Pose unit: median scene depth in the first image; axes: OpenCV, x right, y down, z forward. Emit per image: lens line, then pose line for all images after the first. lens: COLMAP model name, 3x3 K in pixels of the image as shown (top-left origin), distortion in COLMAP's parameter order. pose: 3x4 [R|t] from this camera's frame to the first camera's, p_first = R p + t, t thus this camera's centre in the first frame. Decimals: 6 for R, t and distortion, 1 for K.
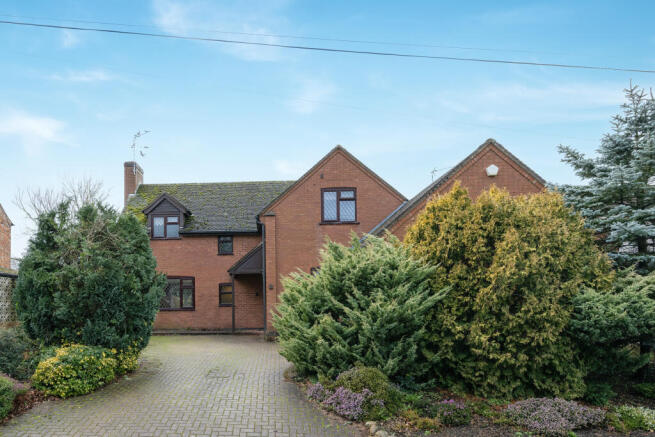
lens RADIAL K [[415.3, 0, 340.8], [0, 415.3, 216.1], [0, 0, 1]] dist [0.002481, -0.000594]
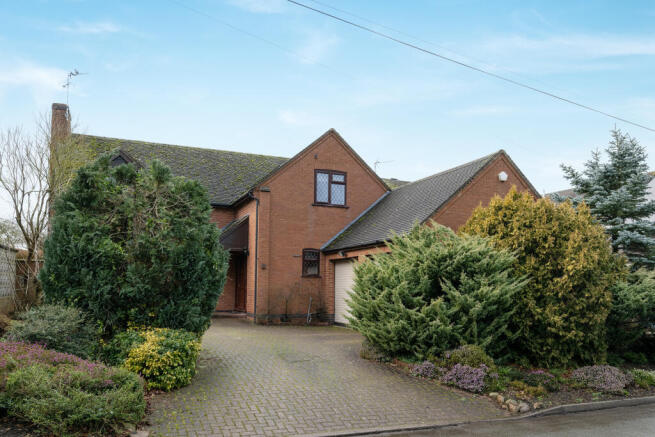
lens RADIAL K [[432.4, 0, 327.4], [0, 432.4, 181.7], [0, 0, 1]] dist [0.001556, -0.000230]
pose [[0.925209, 0.112932, 0.362263, -0.740051], [-0.101580, 0.993555, -0.050299, 0.023775], [-0.365608, 0.009738, 0.930718, 0.052263]]
